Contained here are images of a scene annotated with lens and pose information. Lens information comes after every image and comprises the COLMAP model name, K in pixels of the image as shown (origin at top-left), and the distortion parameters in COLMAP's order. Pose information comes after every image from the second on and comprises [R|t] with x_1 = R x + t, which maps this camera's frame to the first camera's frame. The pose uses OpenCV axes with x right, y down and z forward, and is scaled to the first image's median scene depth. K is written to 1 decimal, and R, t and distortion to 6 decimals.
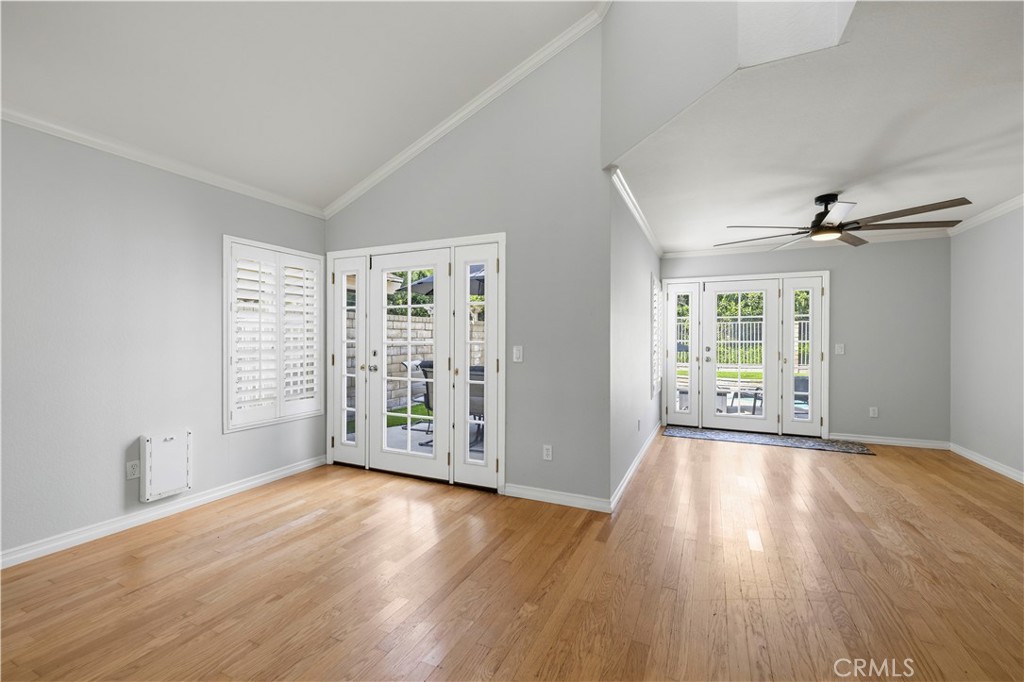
lens RADIAL K [[433.9, 0, 507.6], [0, 433.9, 336.5], [0, 0, 1]] dist [0.002753, 0.000352]
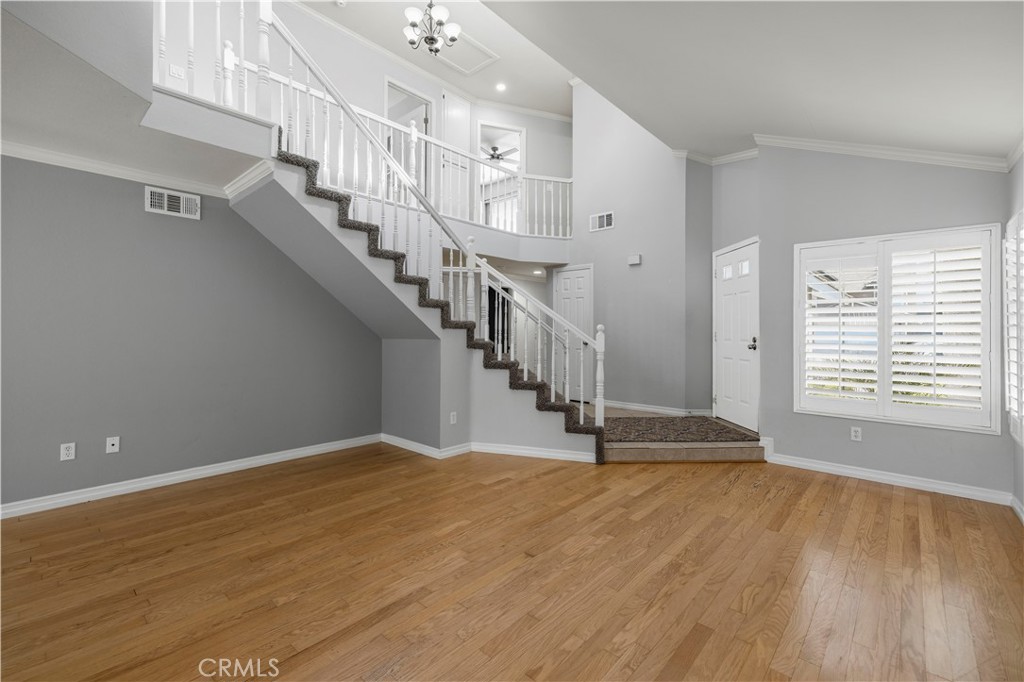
lens RADIAL K [[439.8, 0, 509.5], [0, 439.8, 329.1], [0, 0, 1]] dist [0.002877, 0.000303]
pose [[-0.956465, -0.004363, 0.291814, -0.406587], [-0.007199, 0.999937, -0.008645, 0.003775], [-0.291758, -0.010369, -0.956436, 0.997346]]
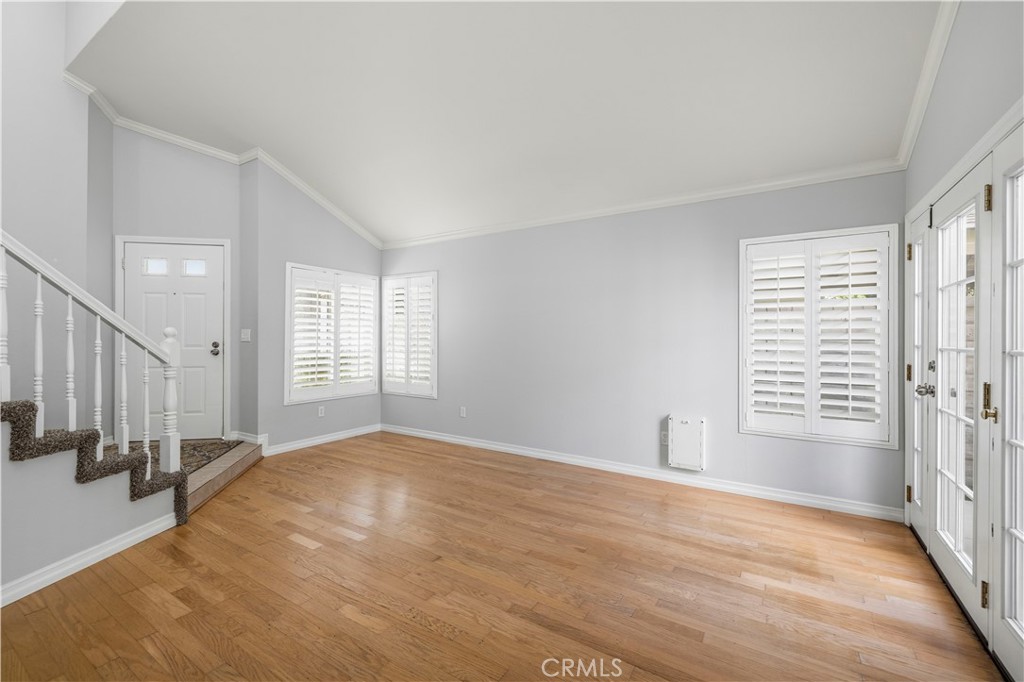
lens RADIAL K [[433.9, 0, 507.6], [0, 433.9, 336.5], [0, 0, 1]] dist [0.002753, 0.000352]
pose [[-0.129896, -0.003252, -0.991522, 0.409343], [-0.000599, 0.999995, -0.003201, -0.001101], [0.991527, 0.000178, -0.129897, 0.541421]]
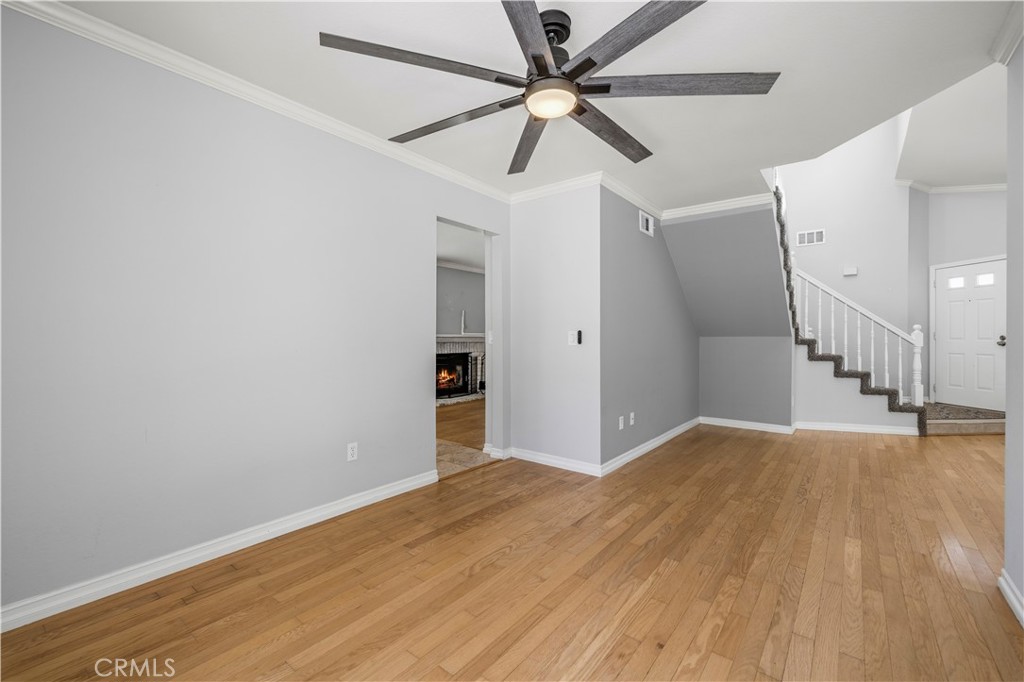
lens RADIAL K [[437.1, 0, 507.8], [0, 437.1, 335.6], [0, 0, 1]] dist [0.007607, 0.000290]
pose [[-0.974566, -0.007241, 0.223985, 0.678137], [-0.008758, 0.999945, -0.005778, 0.036285], [-0.223931, -0.007592, -0.974575, 1.518771]]
